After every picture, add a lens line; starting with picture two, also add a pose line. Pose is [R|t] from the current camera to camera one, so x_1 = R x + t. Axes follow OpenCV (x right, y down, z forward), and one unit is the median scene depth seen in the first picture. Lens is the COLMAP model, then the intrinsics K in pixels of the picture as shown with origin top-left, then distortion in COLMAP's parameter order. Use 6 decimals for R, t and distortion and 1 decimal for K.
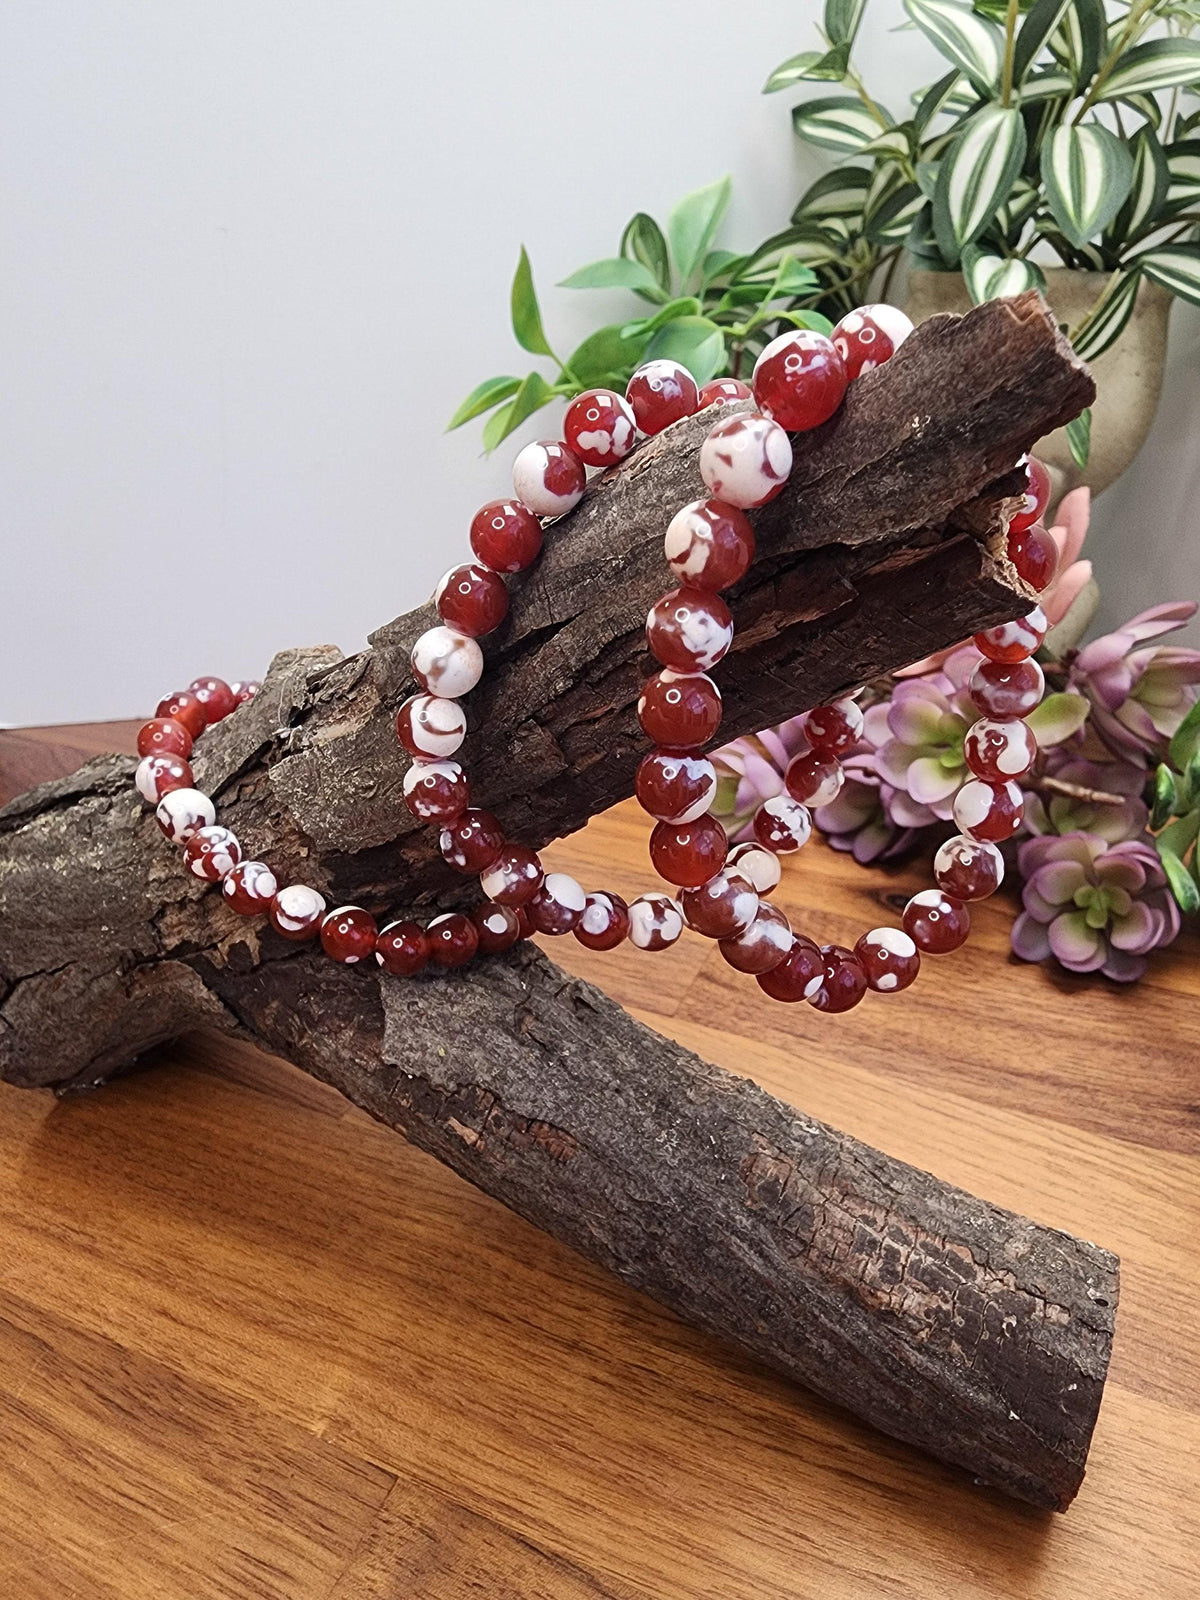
lens RADIAL K [[1097.9, 0, 604.5], [0, 1097.9, 797.9], [0, 0, 1]] dist [0.002740, 0.002640]
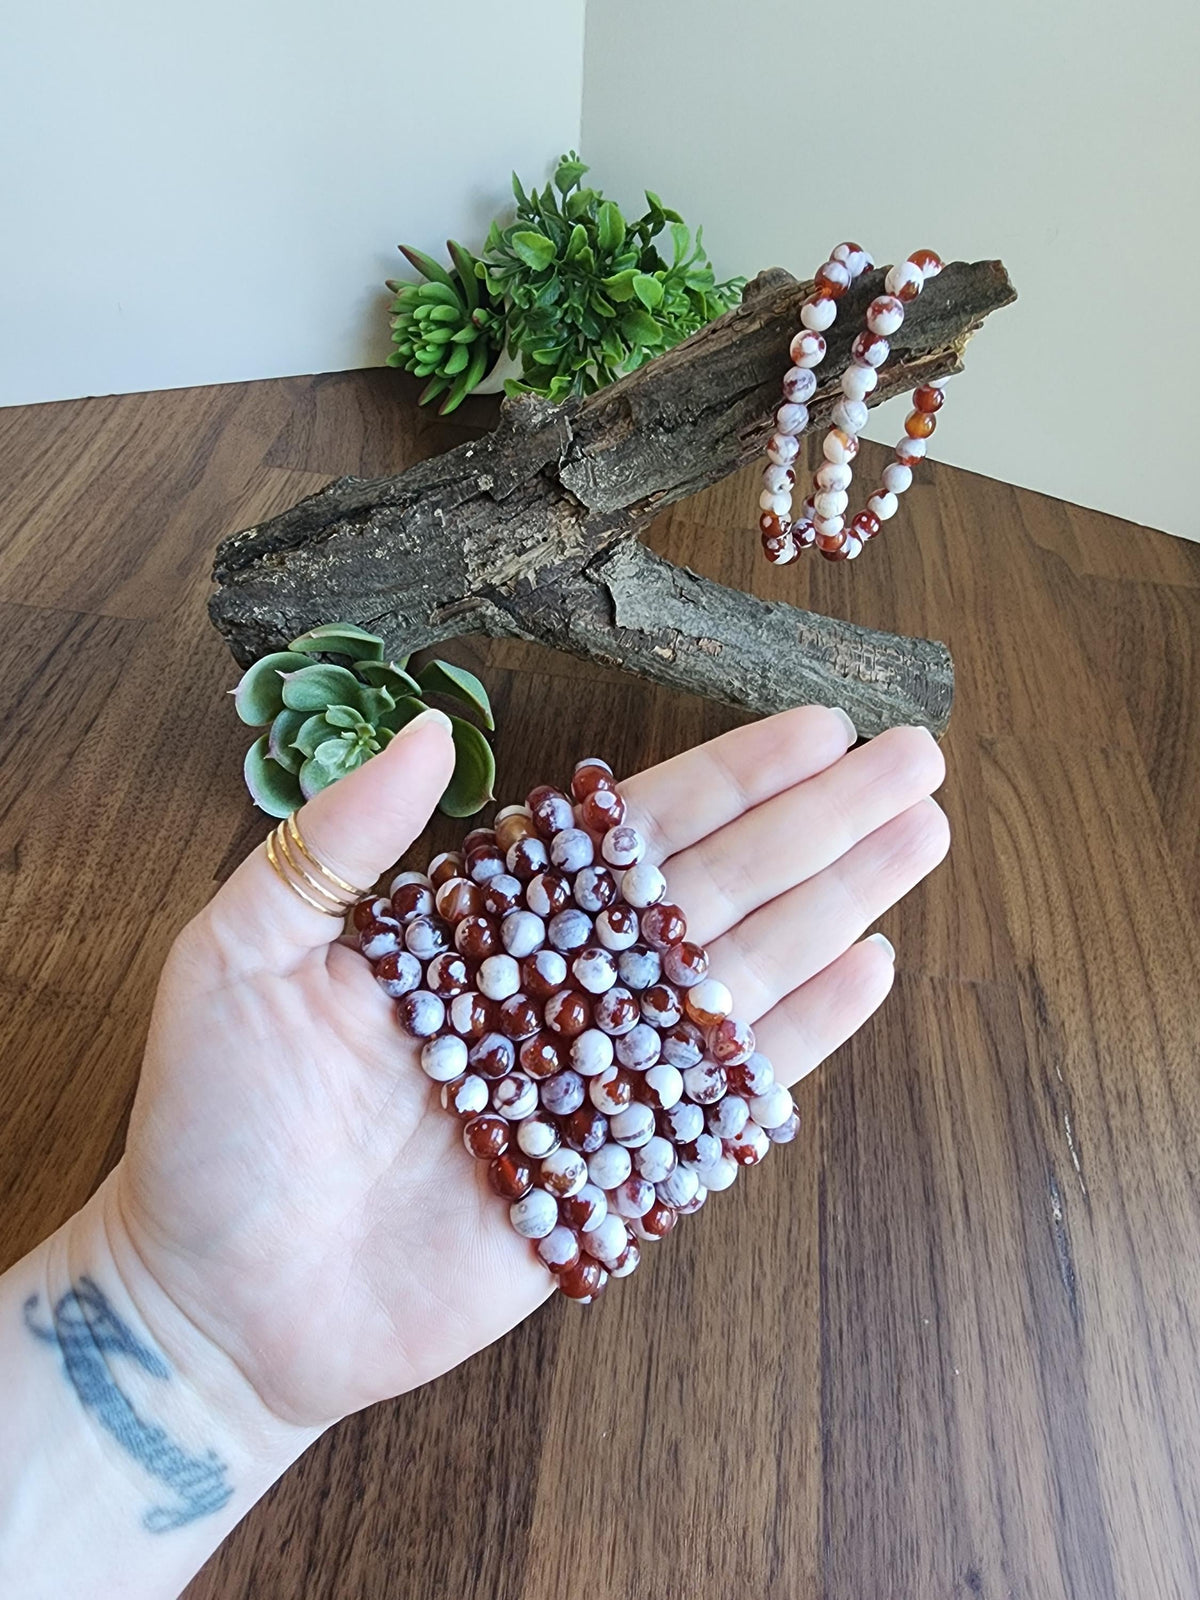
lens RADIAL K [[1056.3, 0, 638.9], [0, 1056.3, 805.4], [0, 0, 1]] dist [0.003938, 0.002869]
pose [[0.907235, -0.246858, 0.340568, -0.948139], [0.116804, 0.925682, 0.359820, -0.136453], [-0.404082, -0.286662, 0.868644, -0.754580]]
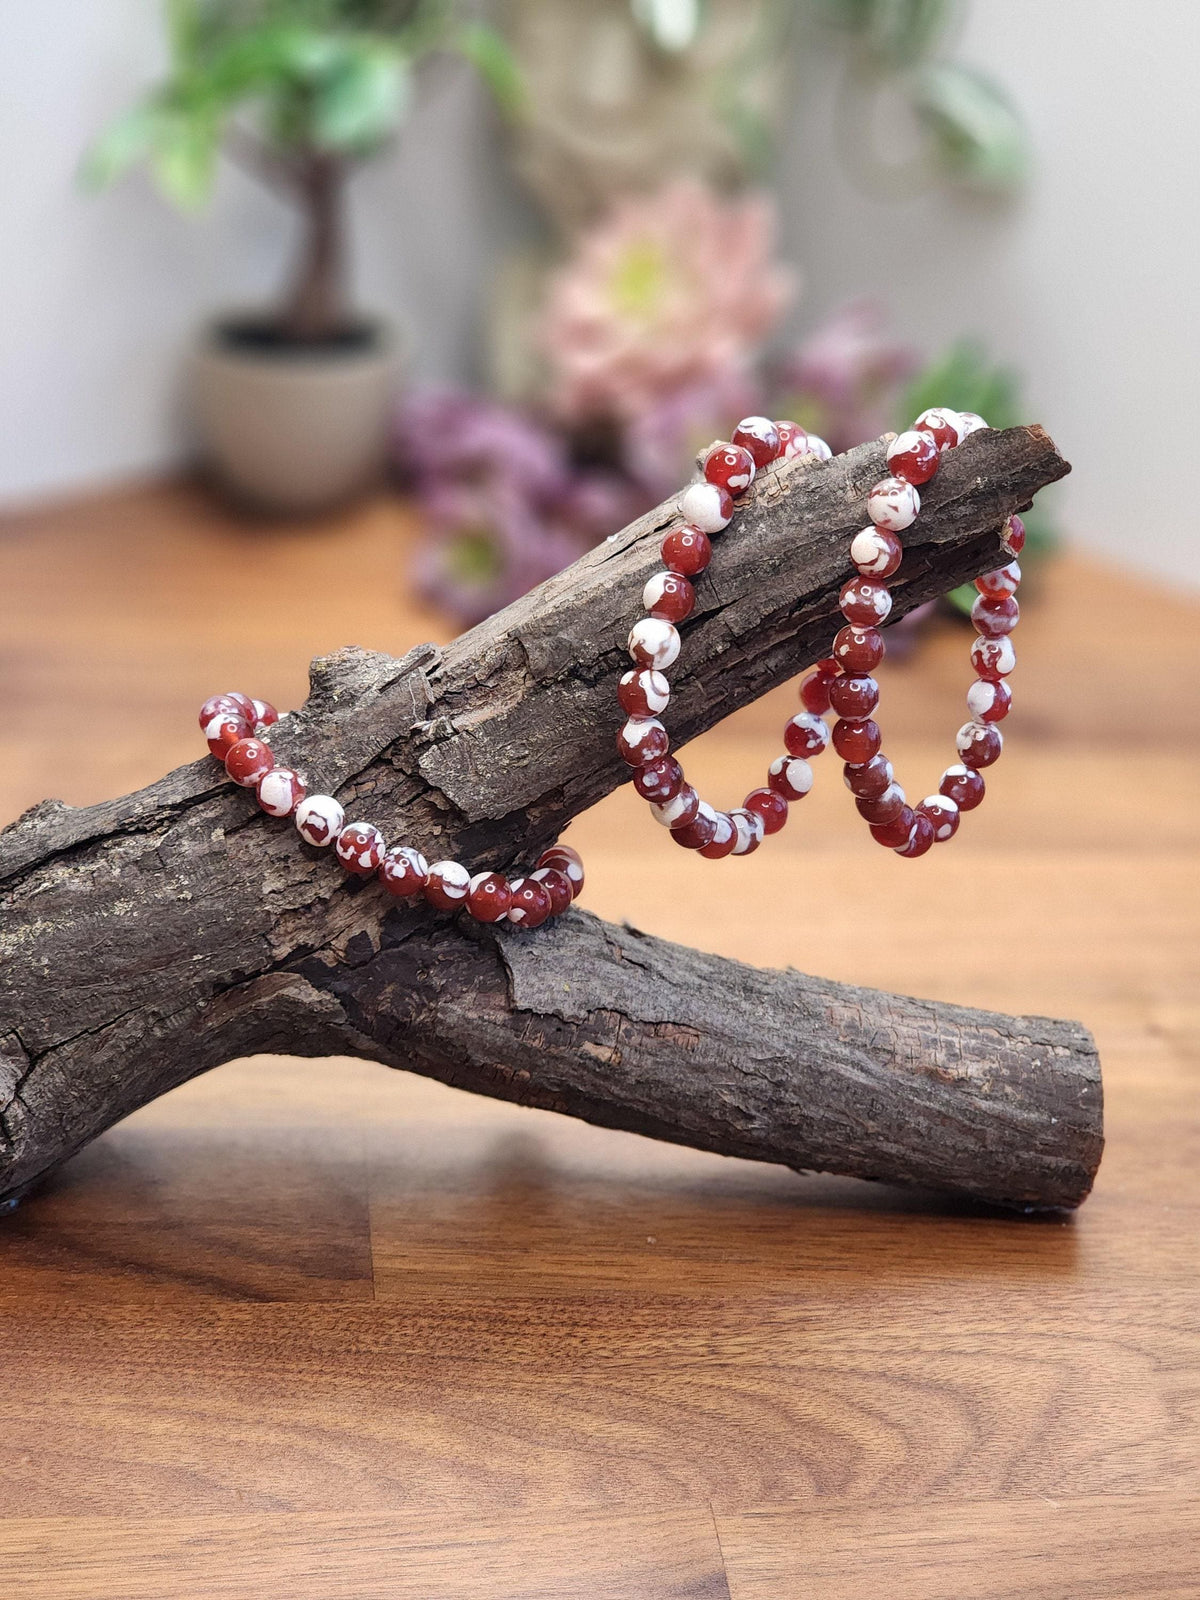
lens RADIAL K [[3205.1, 0, 601.0], [0, 3205.1, 827.8], [0, 0, 1]] dist [-1.211369, 22.243482]
pose [[0.863749, -0.172840, 0.473353, -1.773527], [0.177022, 0.983544, 0.036109, -0.043701], [-0.471805, 0.052605, 0.880132, -2.057511]]
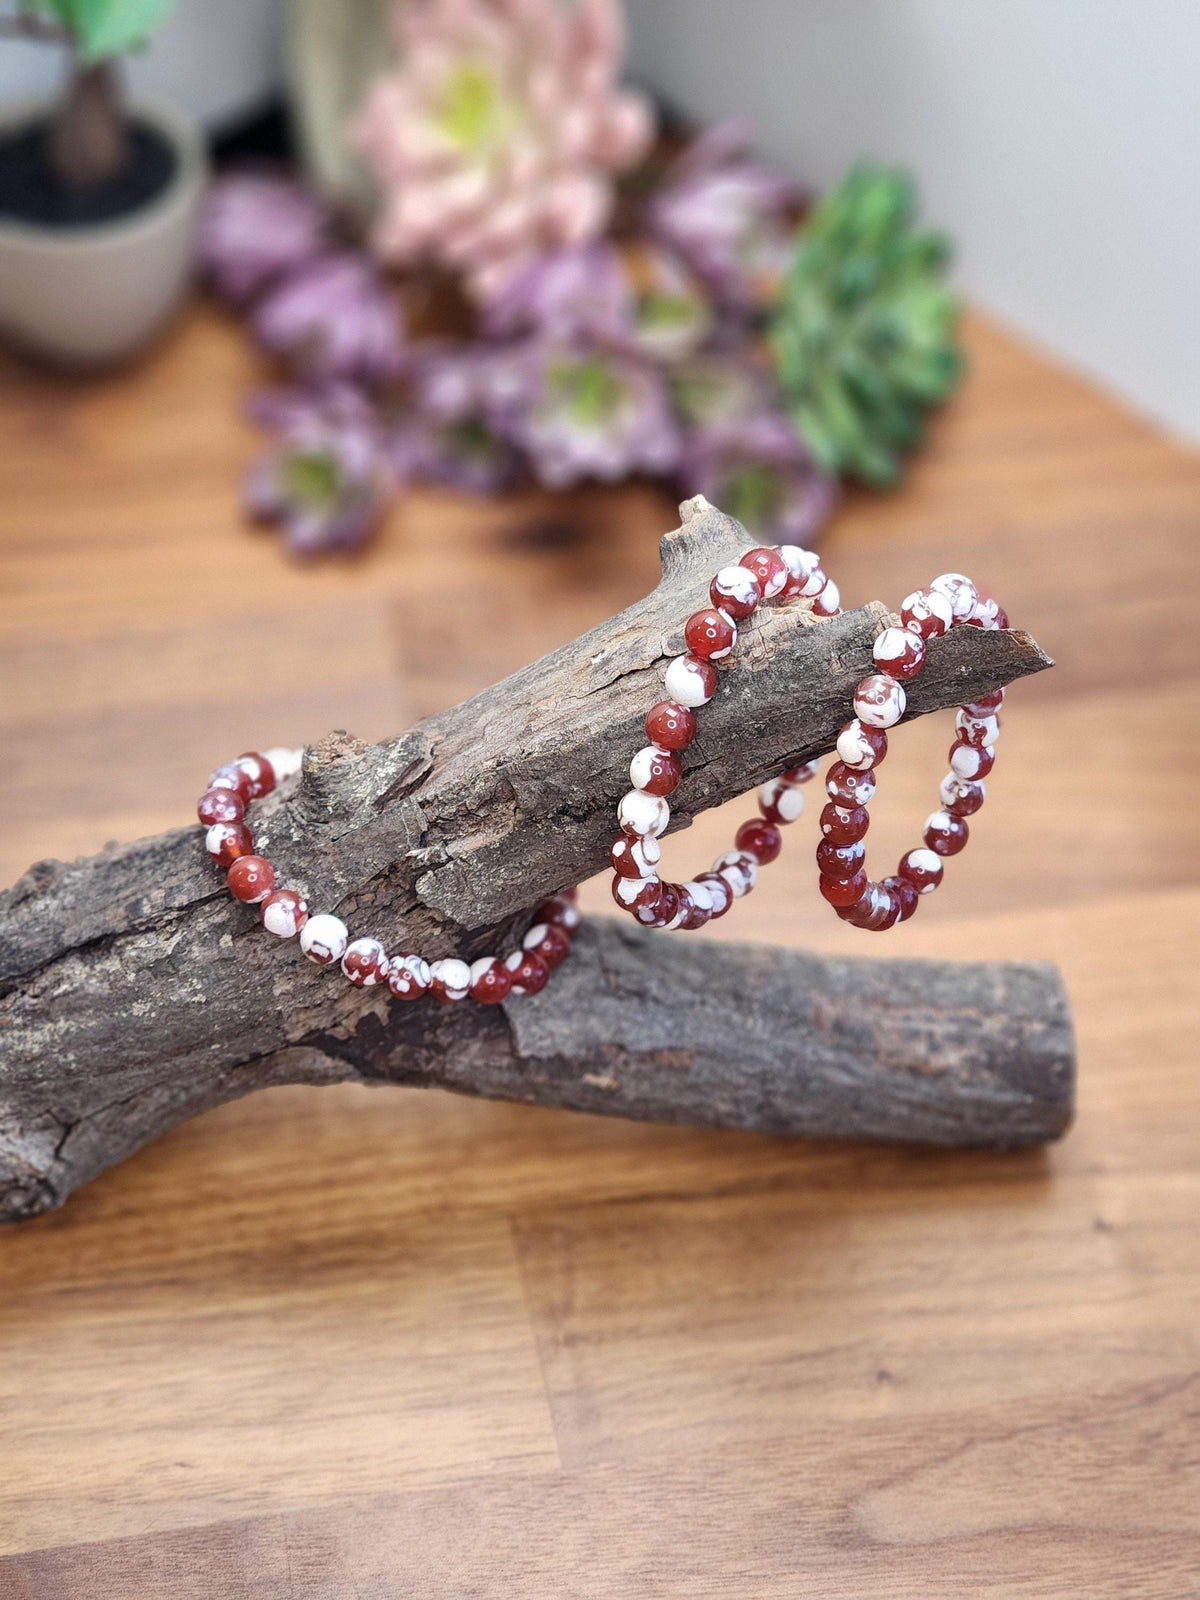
lens RADIAL K [[3148.9, 0, 602.5], [0, 3148.9, 758.4], [0, 0, 1]] dist [-1.016515, 15.965990]
pose [[0.855879, -0.361998, 0.369364, -1.362441], [0.207222, 0.894392, 0.396387, -1.477993], [-0.473847, -0.262719, 0.840505, -1.929025]]
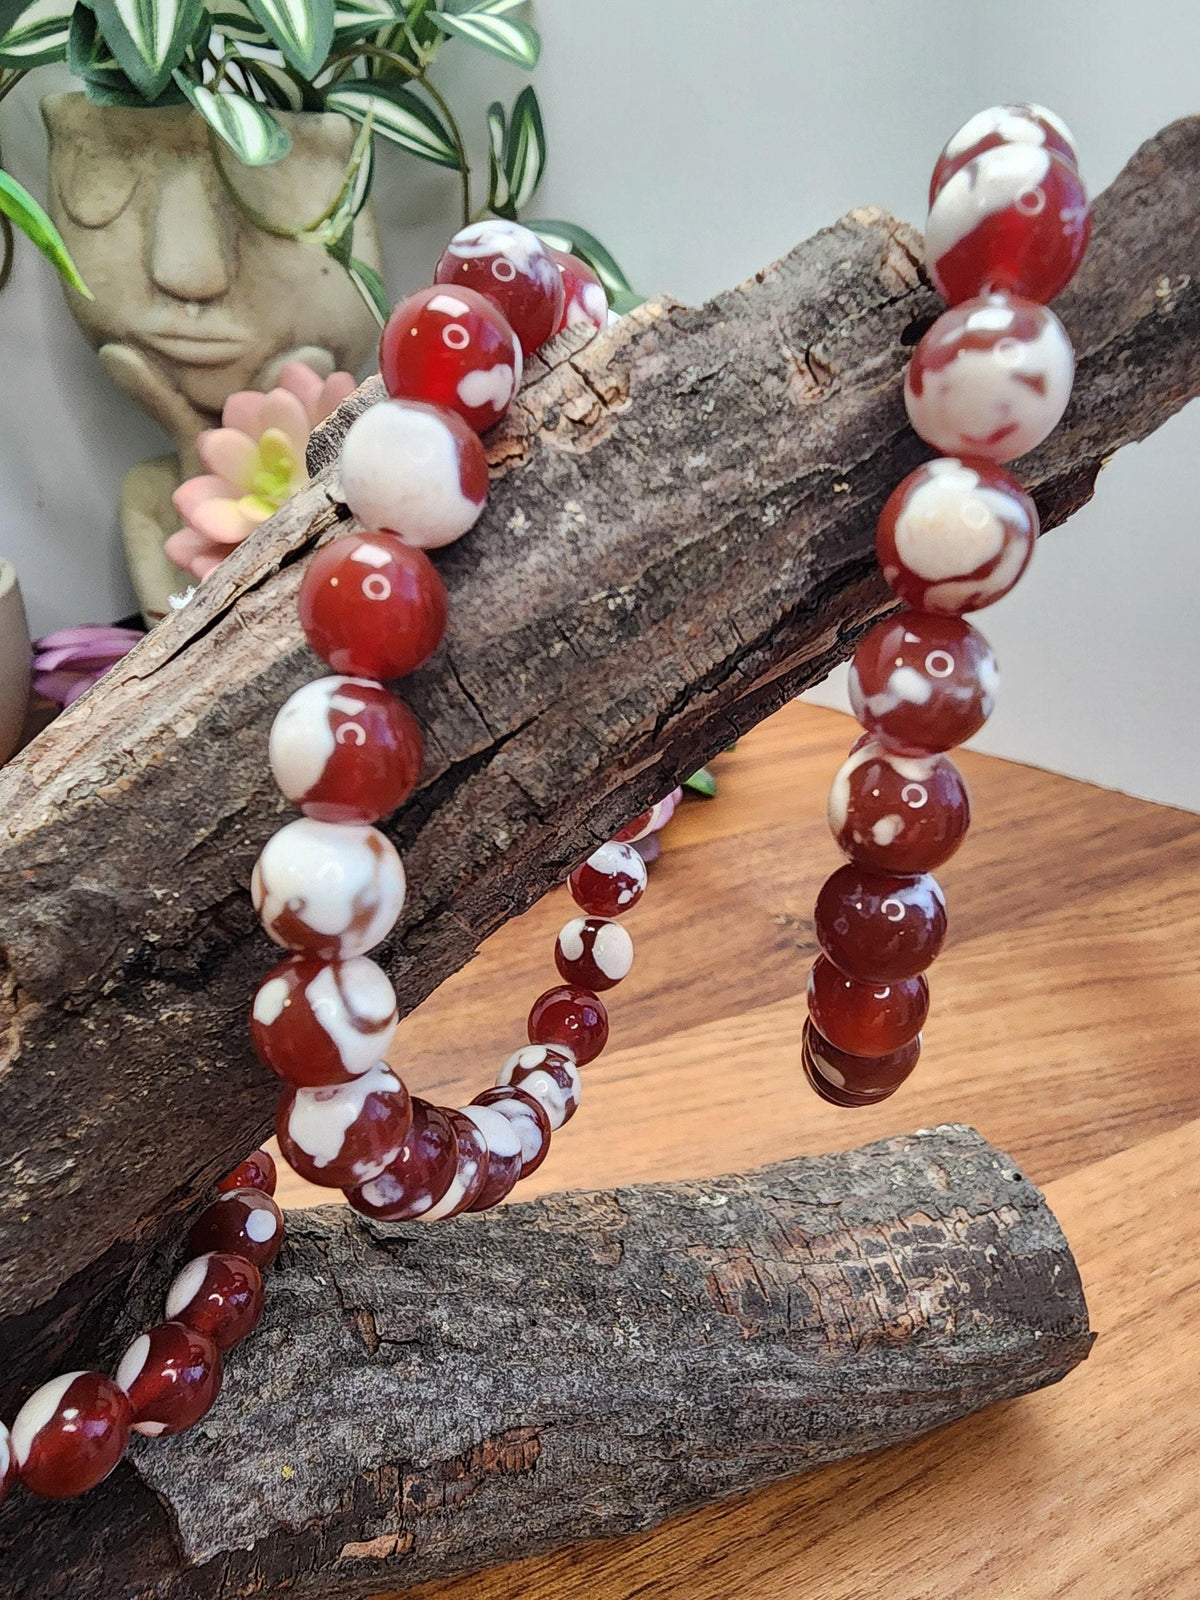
lens RADIAL K [[1097.9, 0, 604.5], [0, 1097.9, 797.9], [0, 0, 1]] dist [0.002740, 0.002640]
pose [[0.665783, -0.377797, 0.643430, -0.301745], [0.317694, 0.923801, 0.213690, -0.189000], [-0.675133, 0.062143, 0.735074, 0.467405]]
